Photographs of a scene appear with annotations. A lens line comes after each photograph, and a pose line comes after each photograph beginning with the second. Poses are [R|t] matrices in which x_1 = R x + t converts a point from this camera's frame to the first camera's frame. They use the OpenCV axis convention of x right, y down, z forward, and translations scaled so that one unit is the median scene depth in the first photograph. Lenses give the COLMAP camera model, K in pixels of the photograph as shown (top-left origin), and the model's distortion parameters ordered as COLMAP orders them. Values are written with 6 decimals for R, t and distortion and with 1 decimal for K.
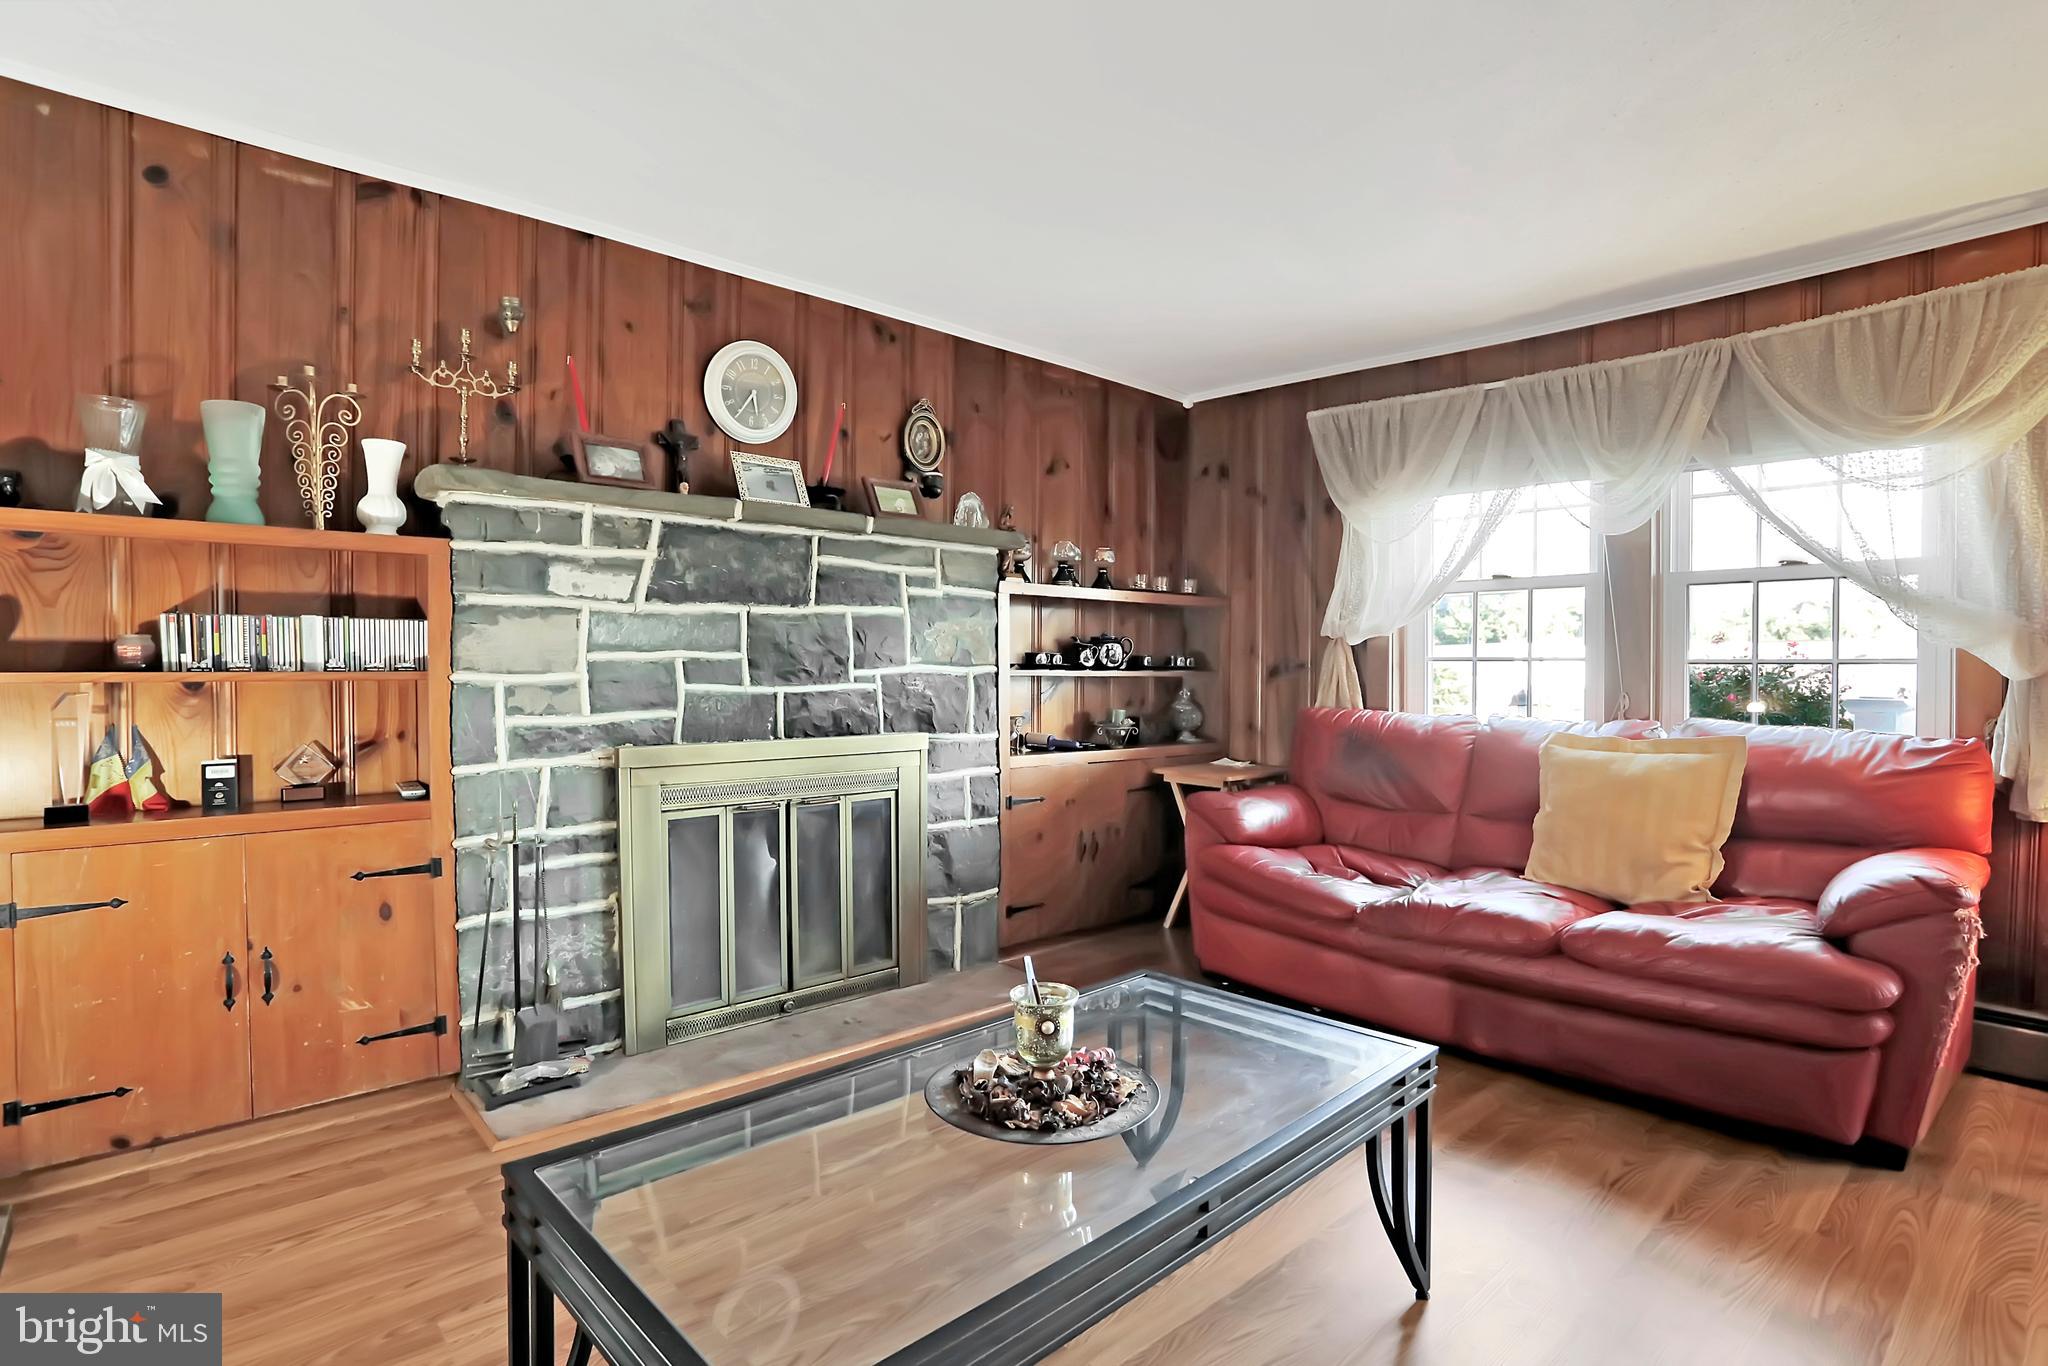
lens RADIAL K [[1044.2, 0, 994.9], [0, 1044.2, 687.6], [0, 0, 1]] dist [-0.061565, 0.027771]
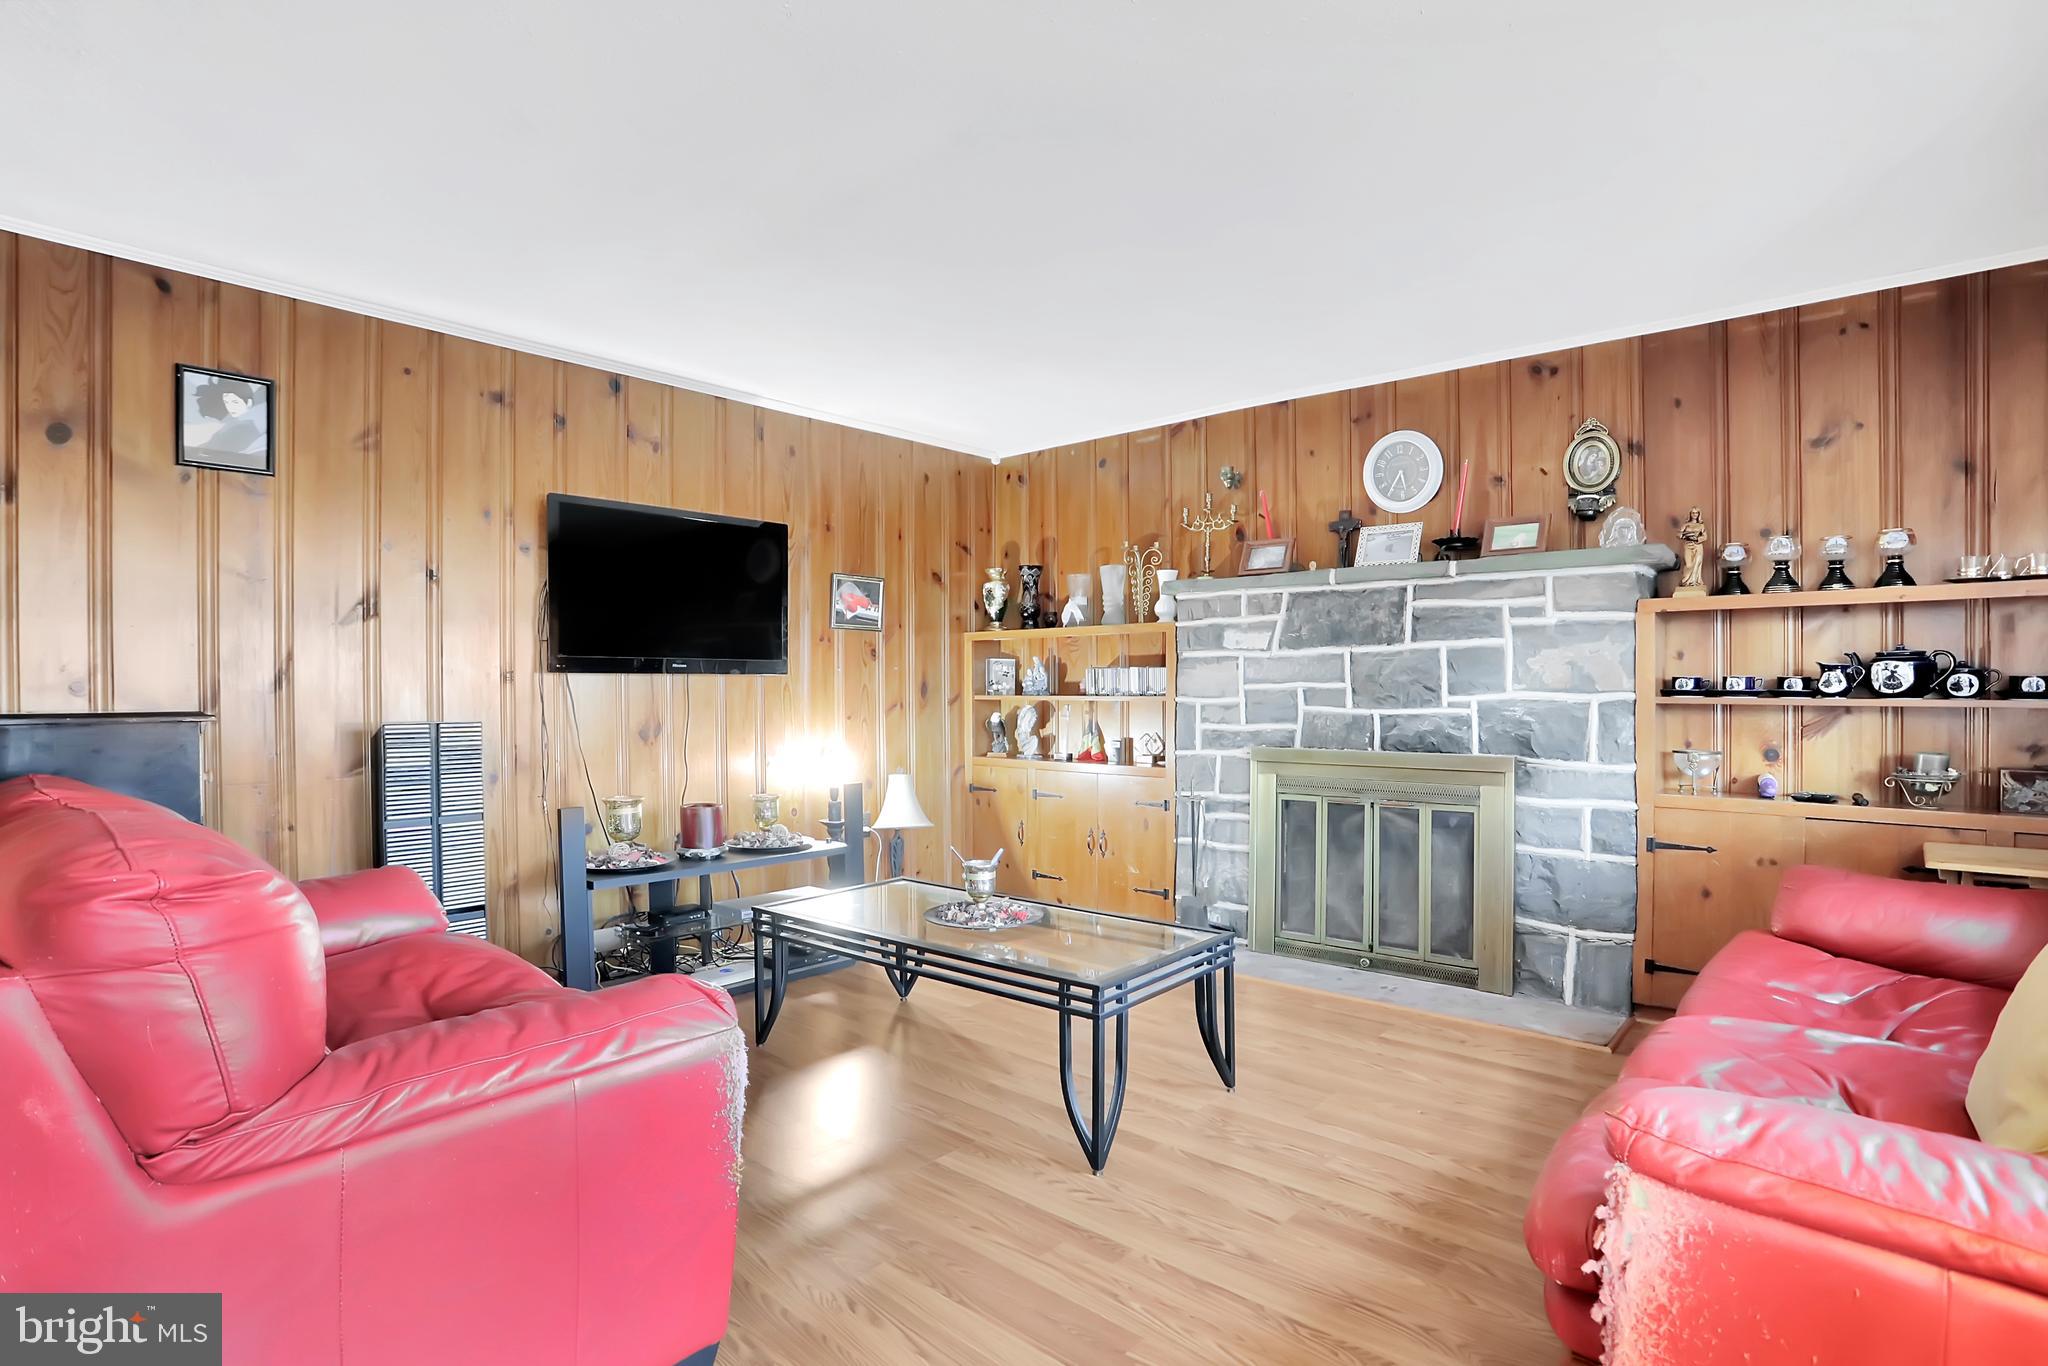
lens RADIAL K [[1044.2, 0, 994.9], [0, 1044.2, 687.6], [0, 0, 1]] dist [-0.061565, 0.027771]
pose [[0.101436, -0.000896, -0.994842, 0.981424], [-0.014925, 0.999886, -0.002423, -0.017180], [0.994730, 0.015094, 0.101411, 0.407882]]
